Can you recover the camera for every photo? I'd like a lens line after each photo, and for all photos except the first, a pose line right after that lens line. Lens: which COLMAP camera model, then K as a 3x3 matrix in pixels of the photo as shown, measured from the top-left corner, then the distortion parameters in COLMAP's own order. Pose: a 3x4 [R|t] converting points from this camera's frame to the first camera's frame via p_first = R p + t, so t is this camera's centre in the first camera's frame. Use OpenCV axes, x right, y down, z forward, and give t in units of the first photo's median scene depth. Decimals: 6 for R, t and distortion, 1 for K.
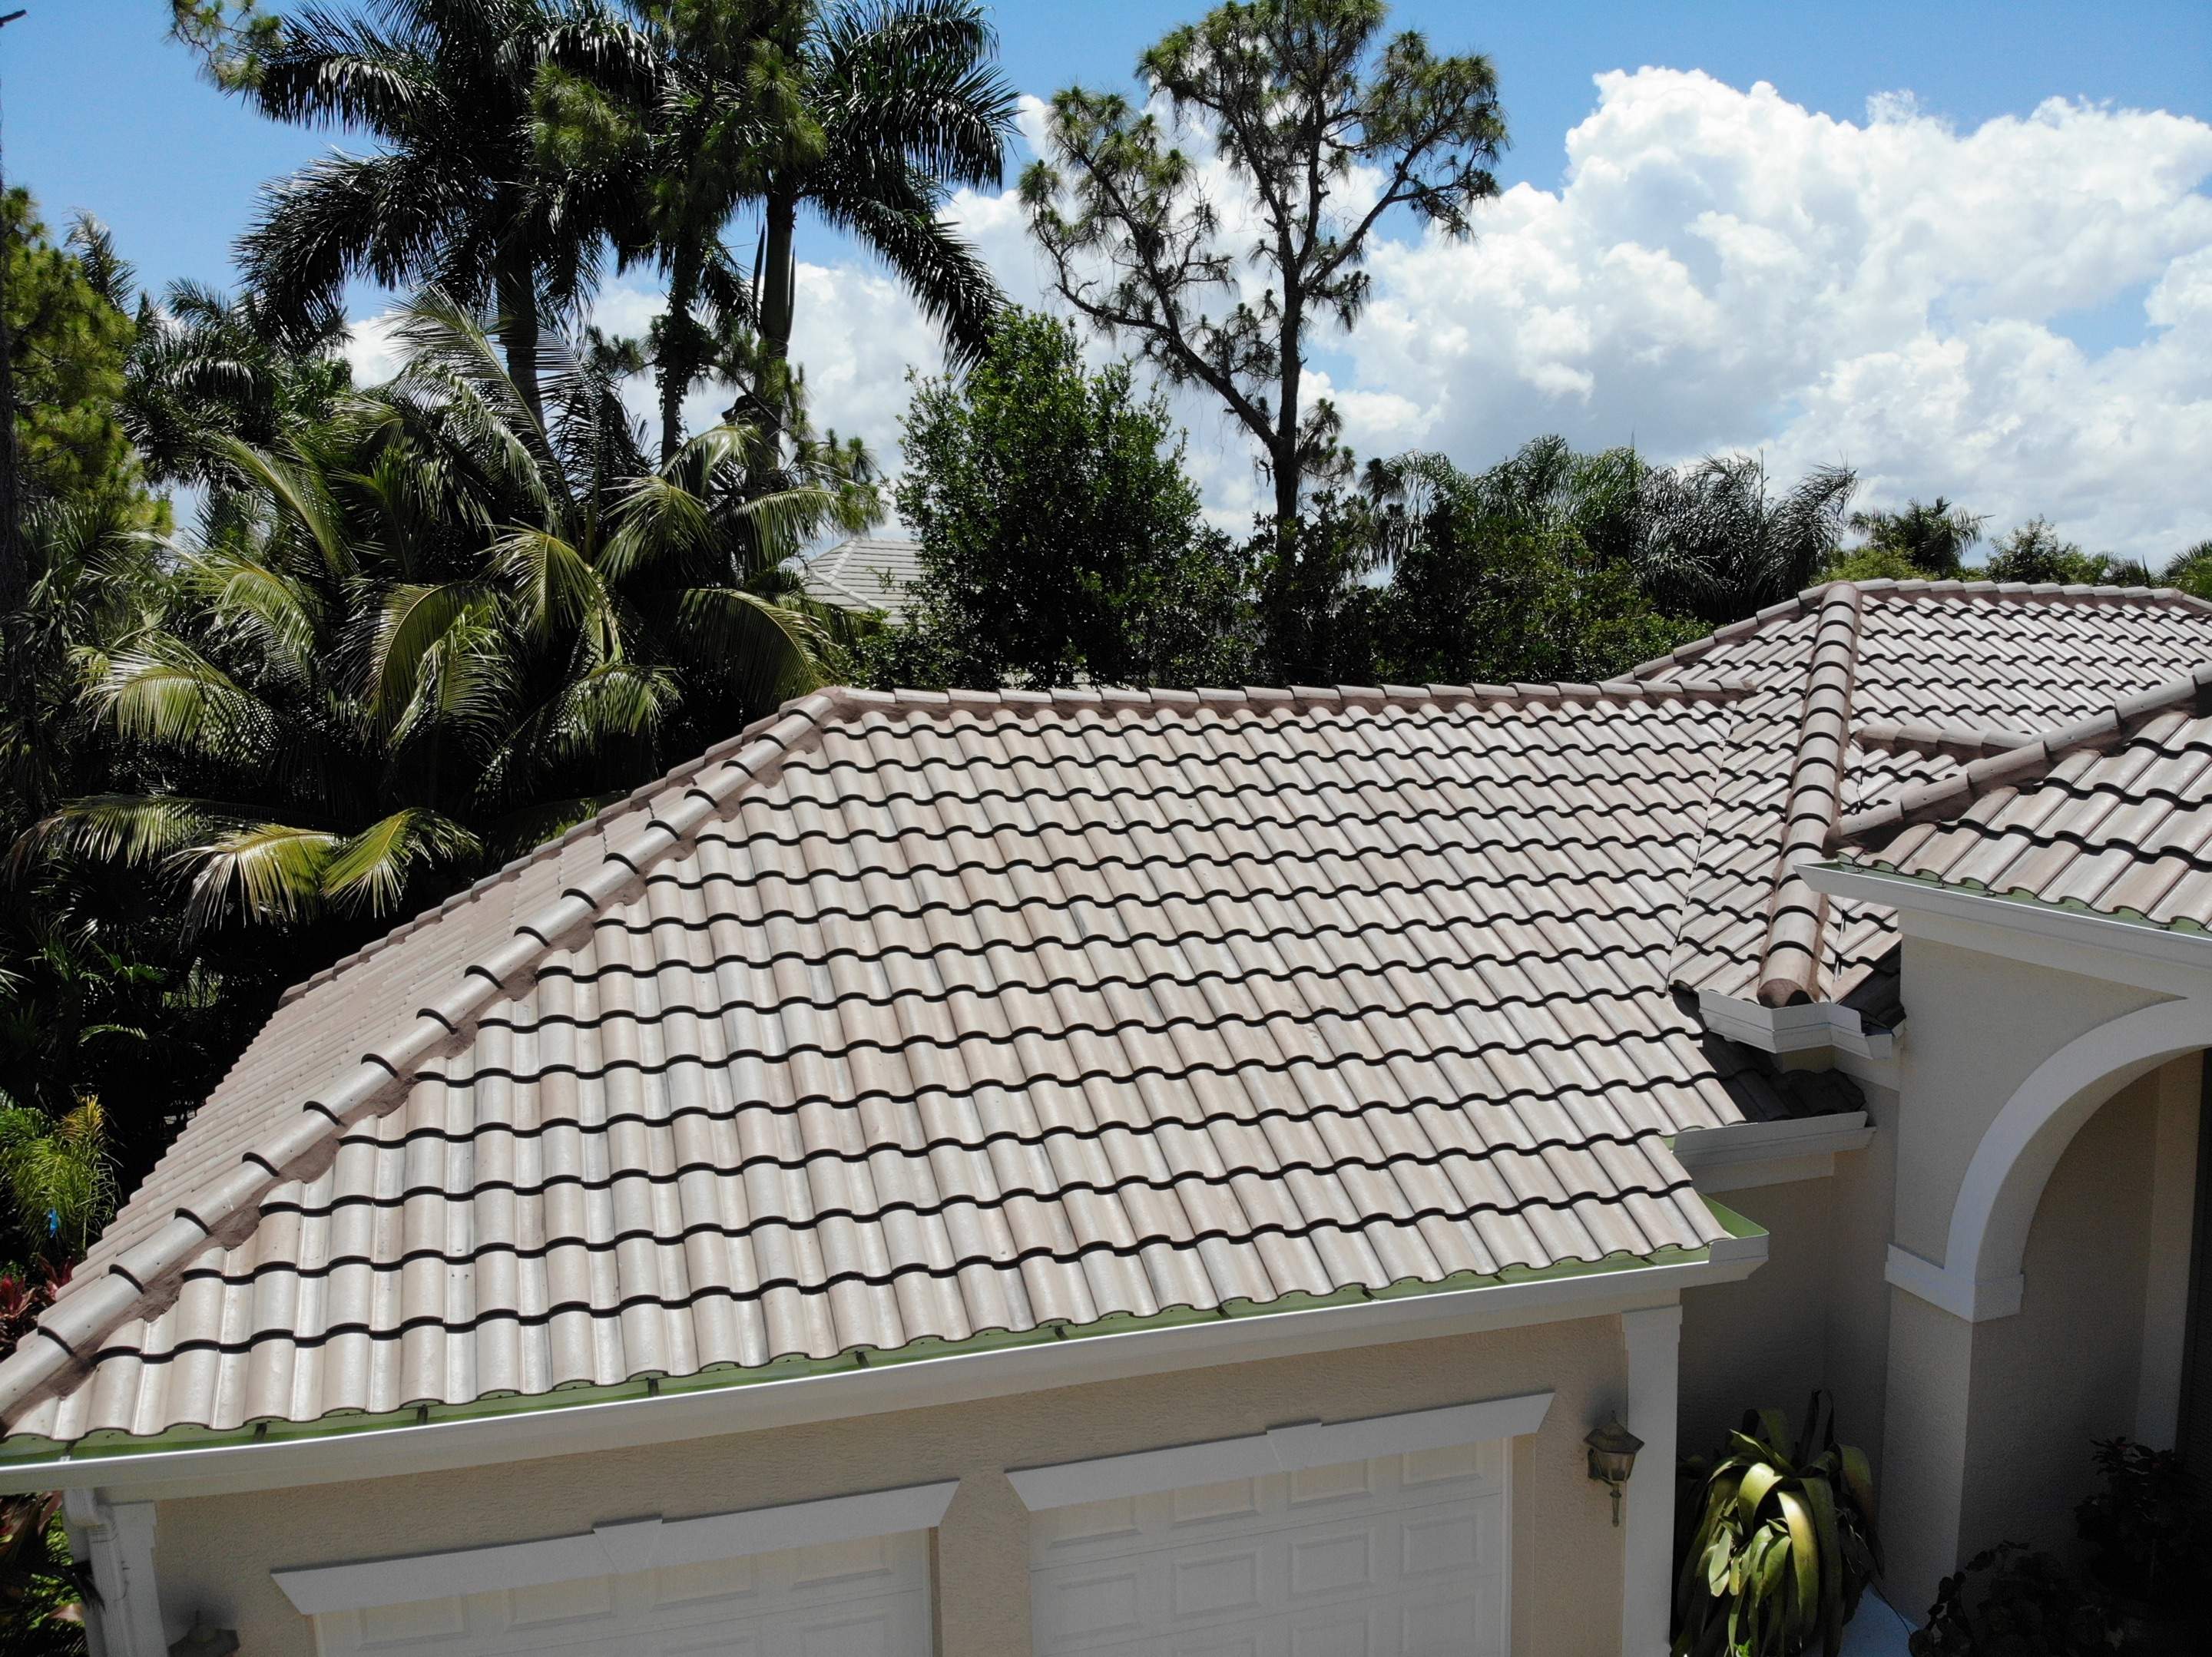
lens RADIAL K [[1708.0, 0, 1065.3], [0, 1708.0, 725.3], [0, 0, 1]] dist [-0.049178, 0.000930]
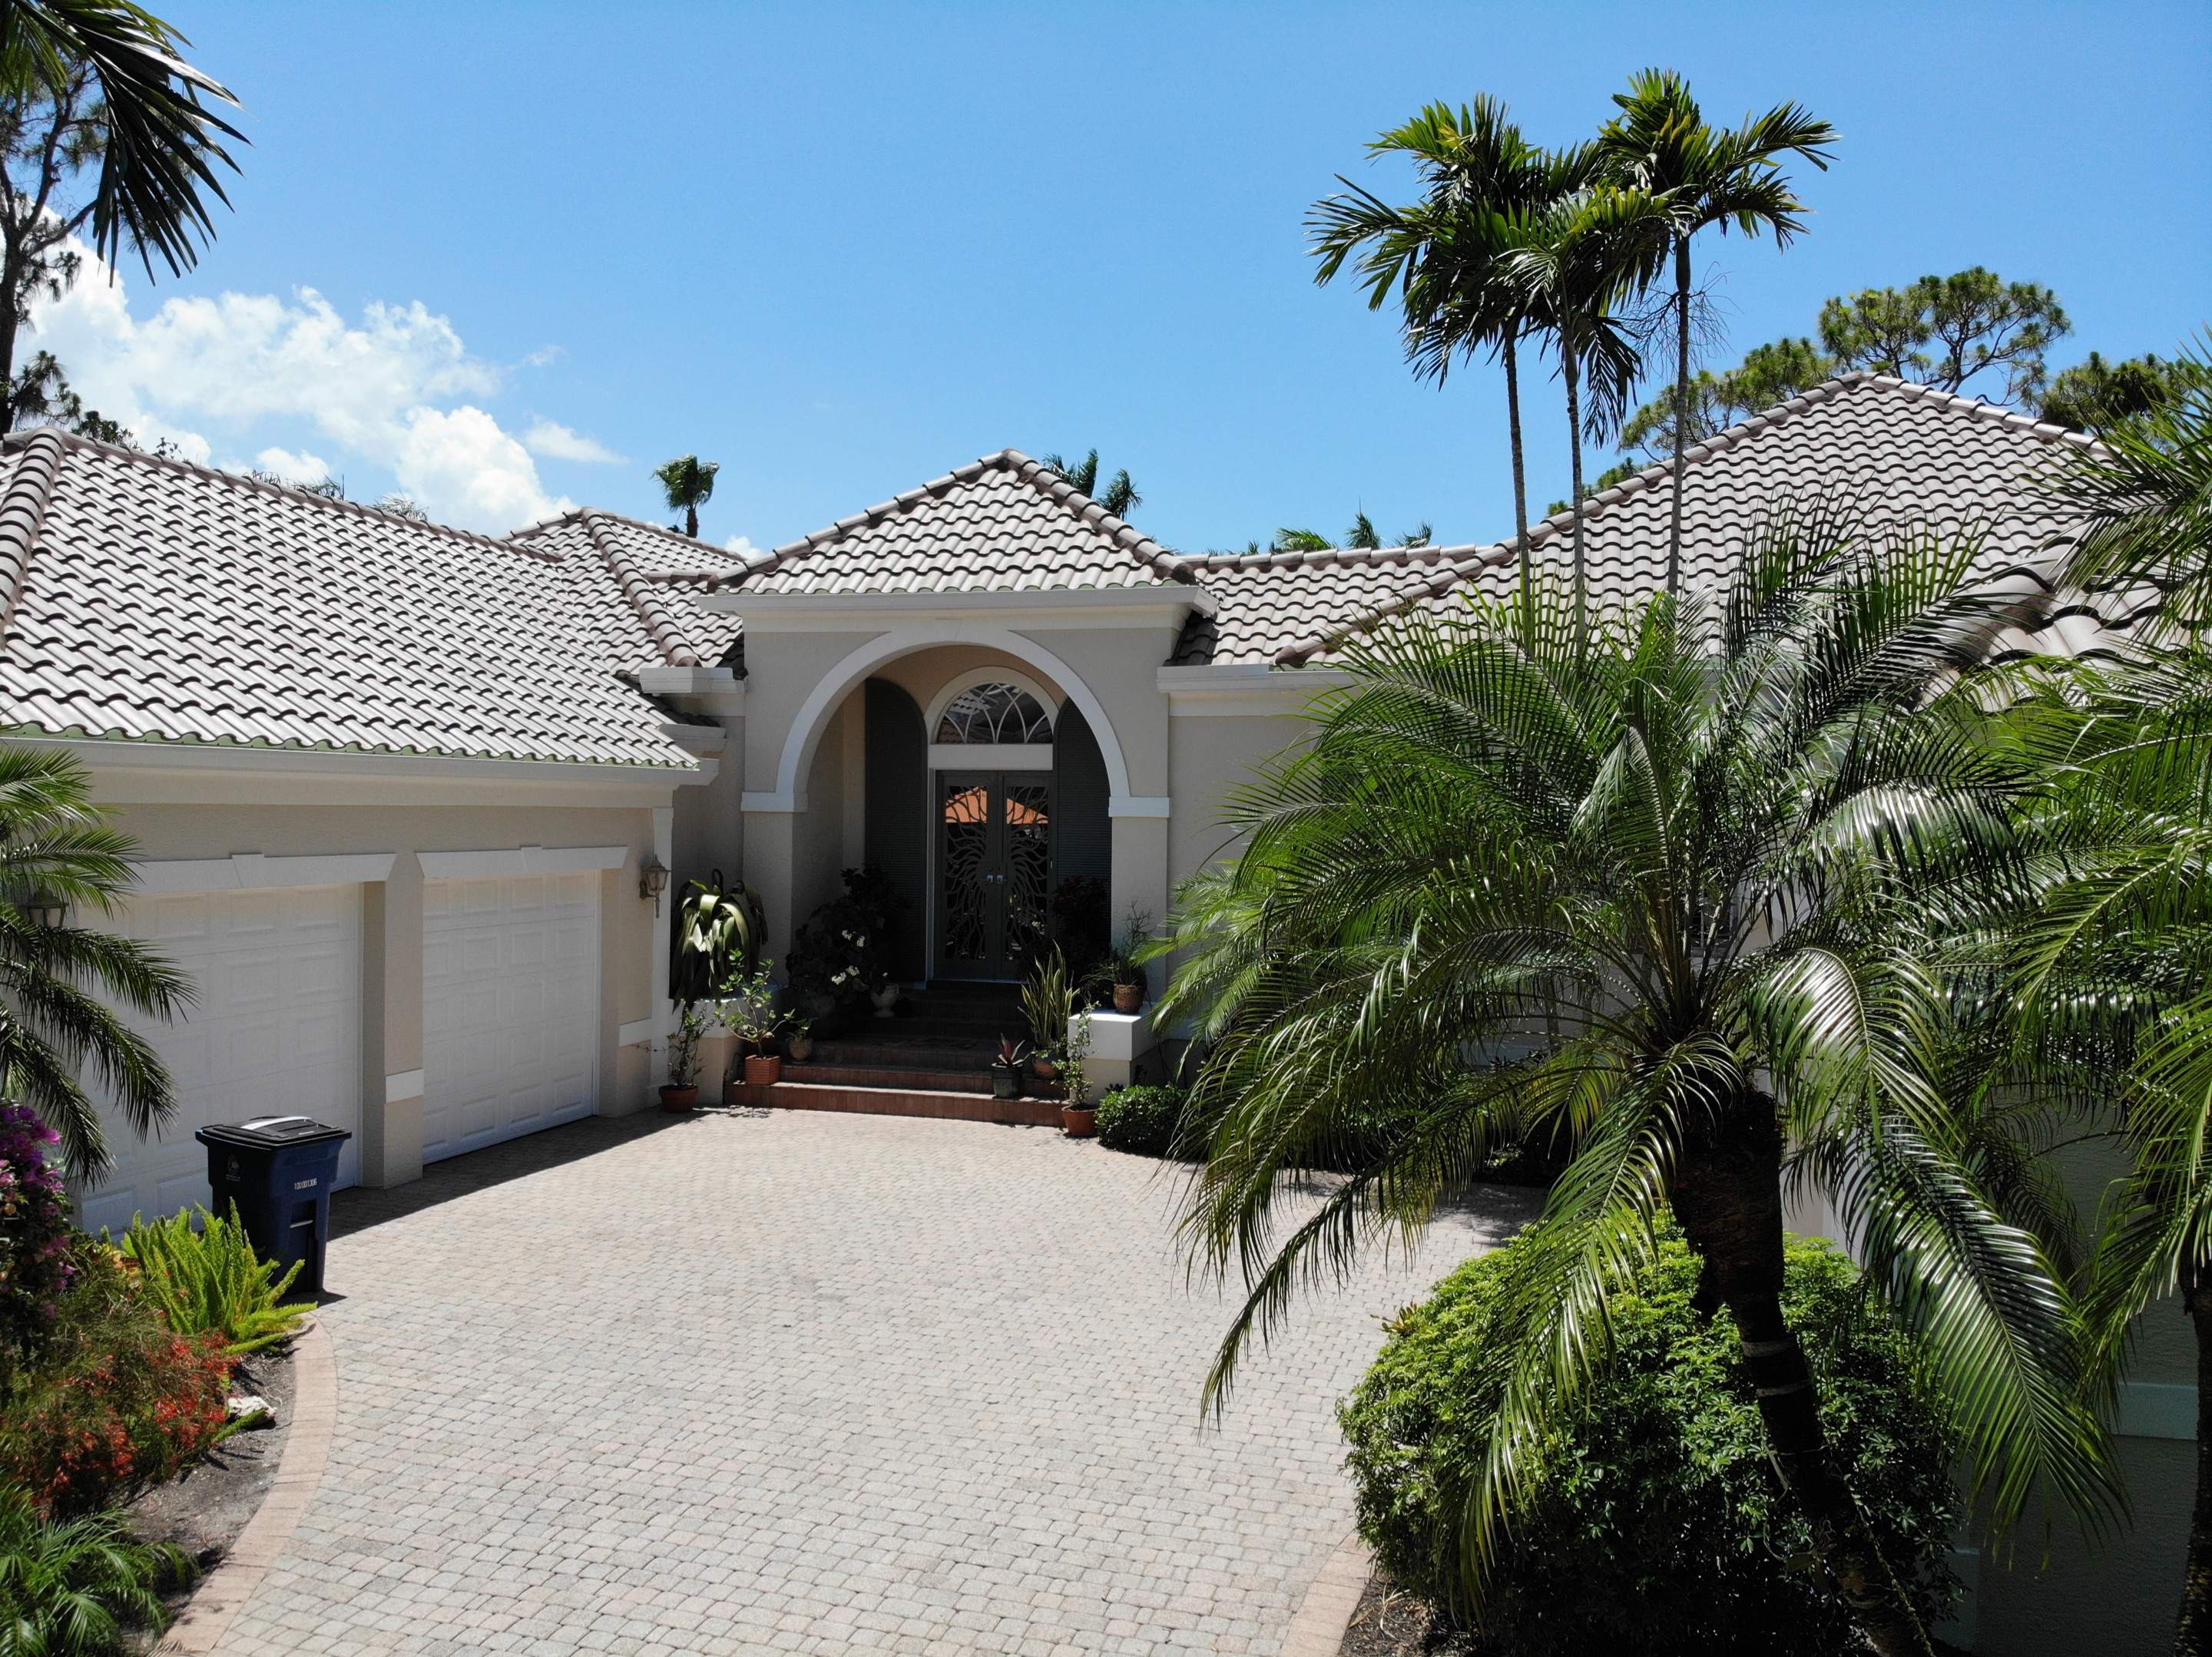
lens RADIAL K [[1608.1, 0, 1104.3], [0, 1608.1, 827.1], [0, 0, 1]] dist [0.083772, -0.126547]
pose [[0.552491, -0.002381, 0.833515, -0.855311], [0.029708, 0.999417, -0.016837, 0.395895], [-0.832989, 0.034064, 0.552239, -0.396795]]
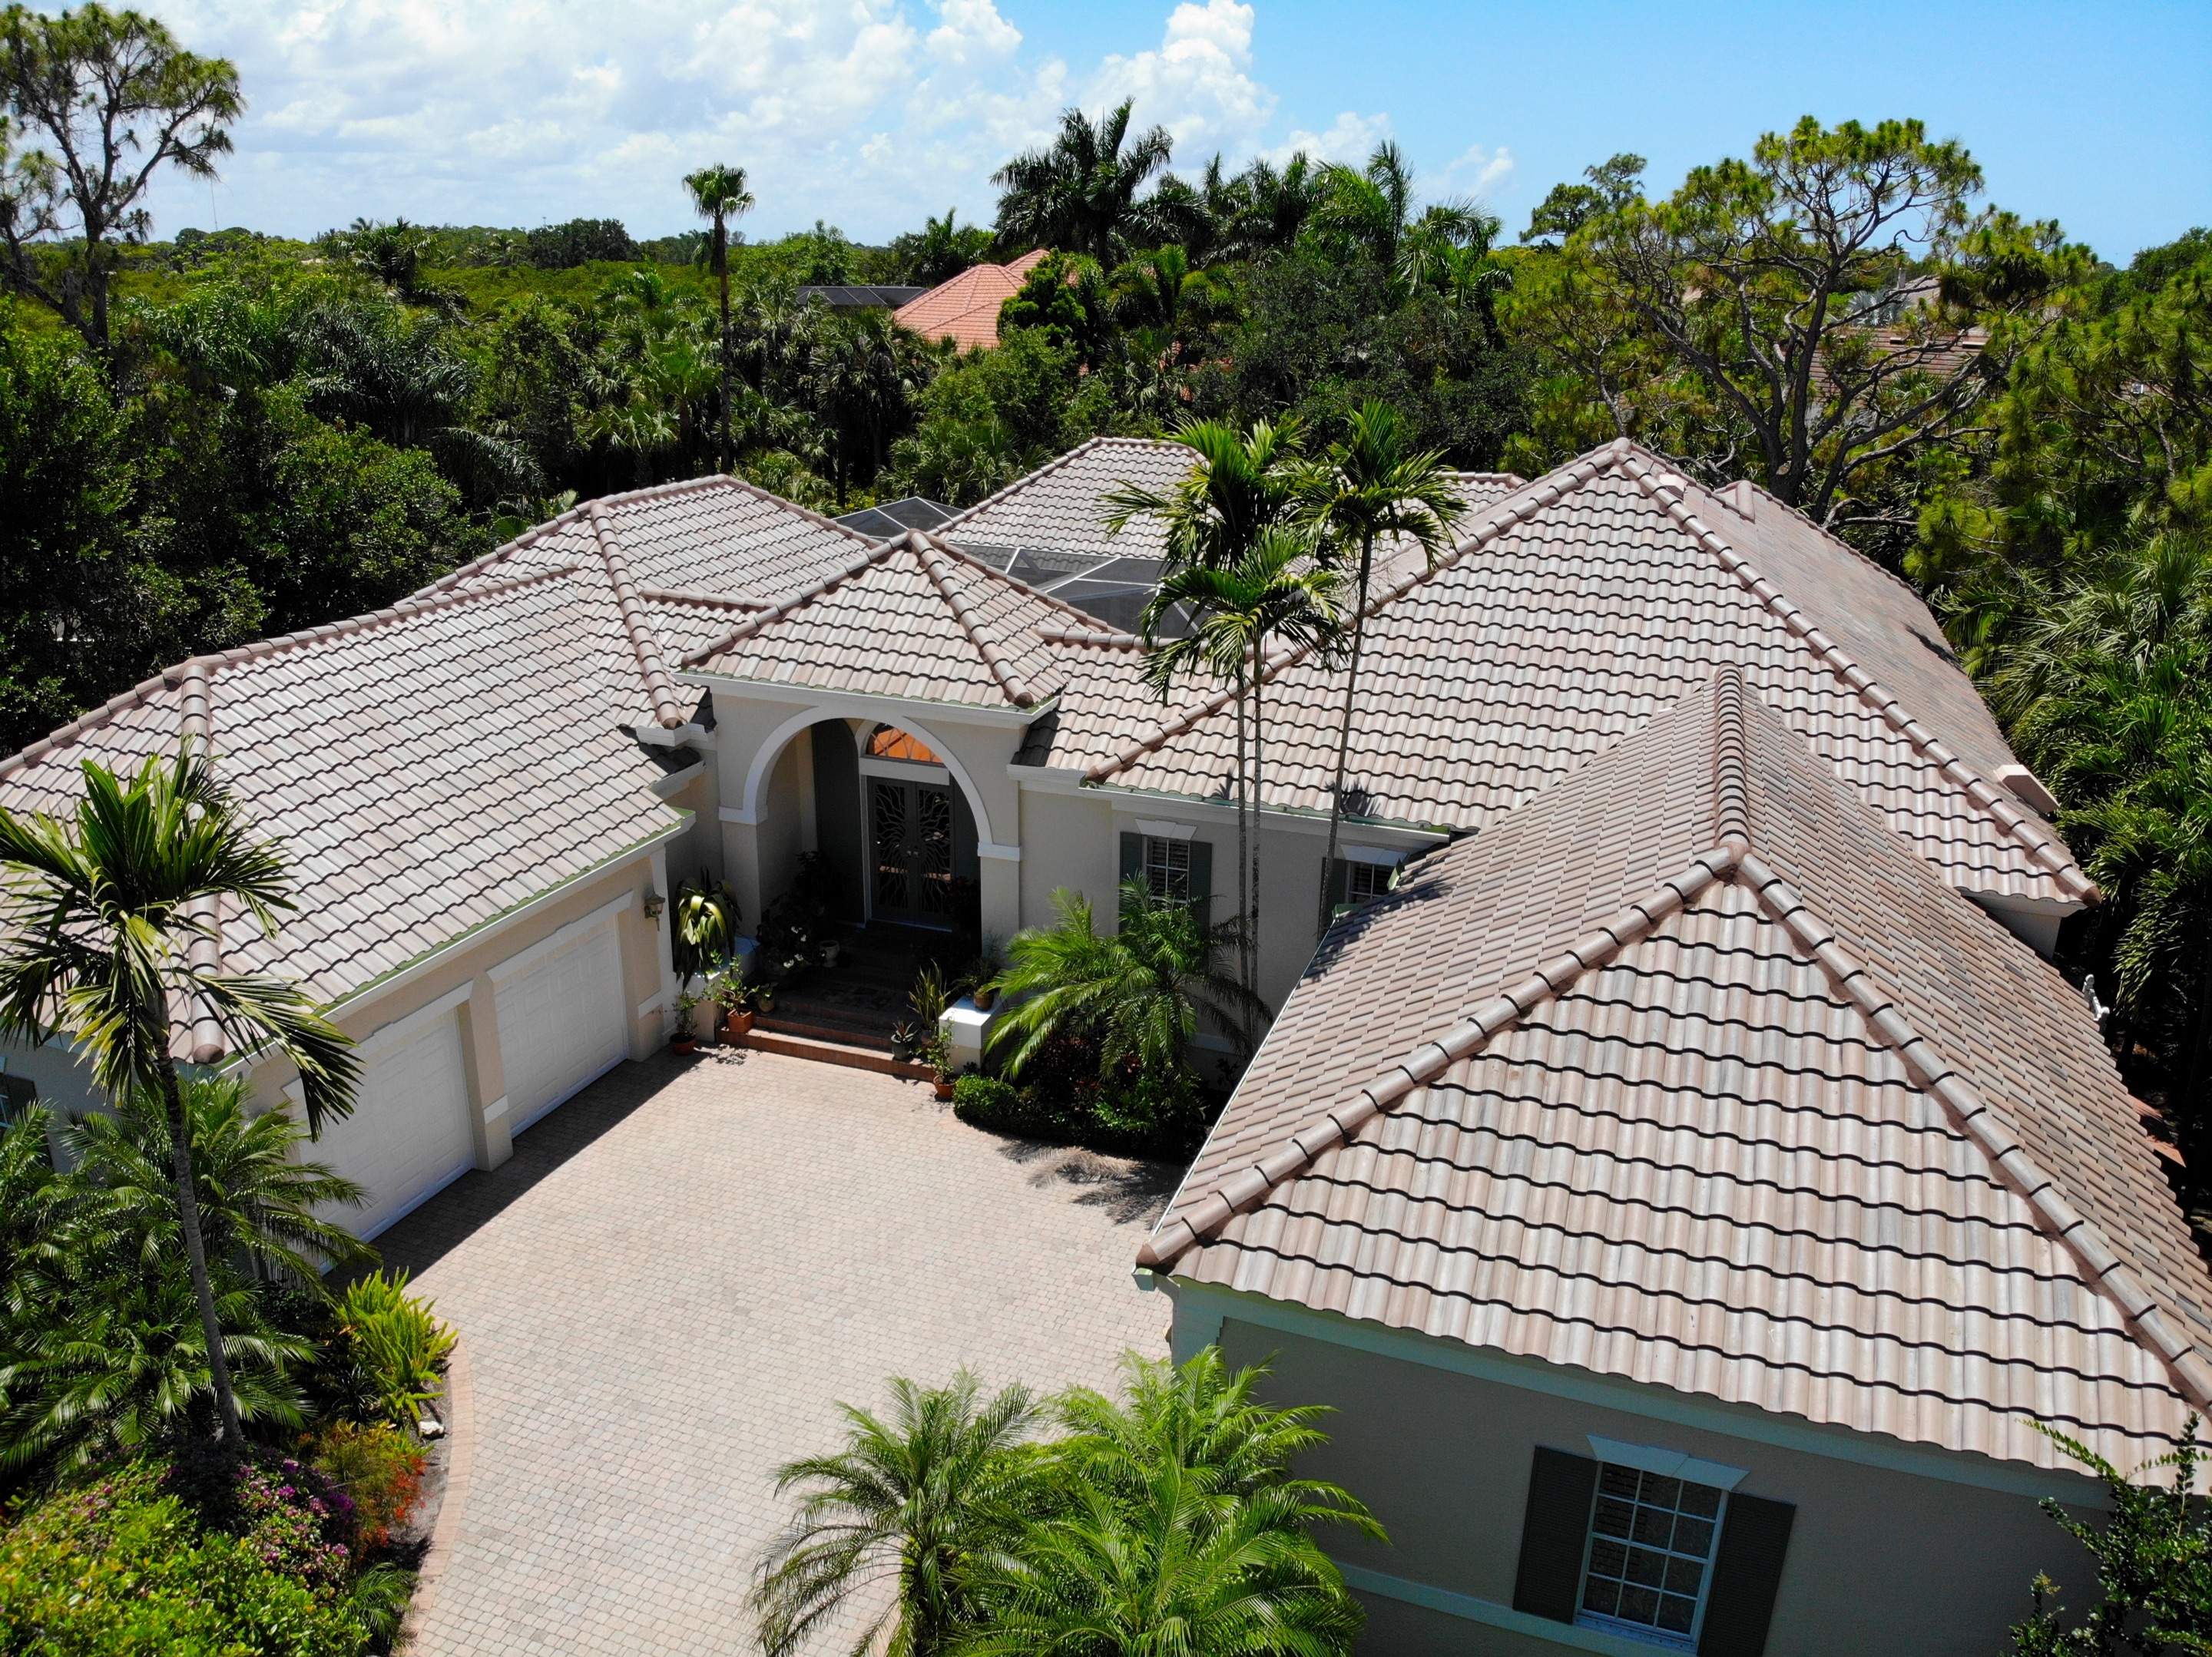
lens RADIAL K [[1608.1, 0, 1107.9], [0, 1608.1, 827.9], [0, 0, 1]] dist [0.083772, -0.126547]
pose [[0.601128, -0.255790, 0.757111, -1.104093], [0.021945, 0.952318, 0.304317, -0.433369], [-0.798852, -0.166319, 0.578078, -0.997575]]
